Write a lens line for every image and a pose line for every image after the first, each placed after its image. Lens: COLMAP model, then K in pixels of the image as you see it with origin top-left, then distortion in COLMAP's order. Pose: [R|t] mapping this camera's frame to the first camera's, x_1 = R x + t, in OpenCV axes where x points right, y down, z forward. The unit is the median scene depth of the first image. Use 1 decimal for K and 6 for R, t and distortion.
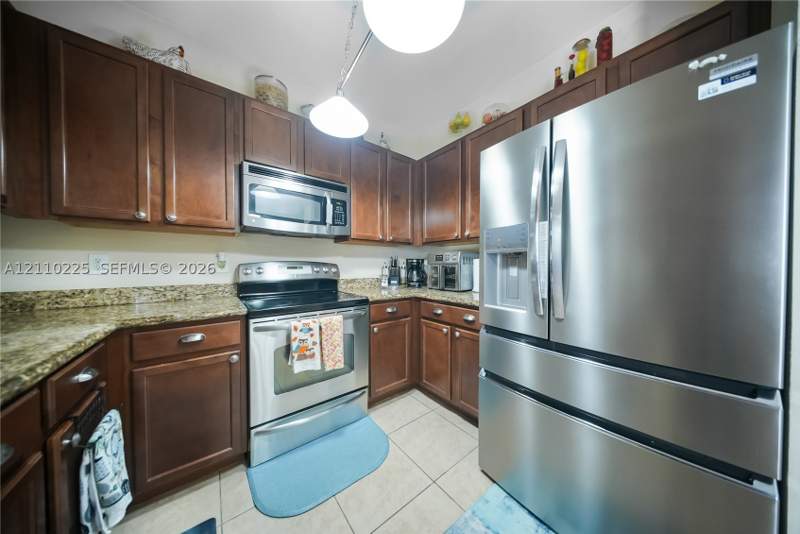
lens RADIAL K [[239.6, 0, 403.3], [0, 239.6, 269.7], [0, 0, 1]] dist [-0.000616, -0.000065]
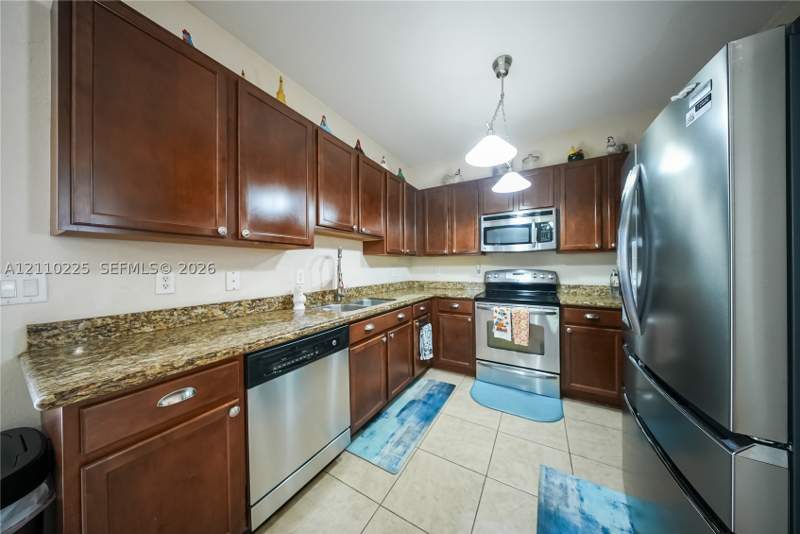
lens RADIAL K [[239.6, 0, 403.3], [0, 239.6, 269.7], [0, 0, 1]] dist [-0.000616, -0.000065]
pose [[0.356423, 0.010964, -0.934261, 0.860452], [-0.009485, 0.999922, 0.008116, -0.053595], [0.934277, 0.005969, 0.356499, -0.209303]]
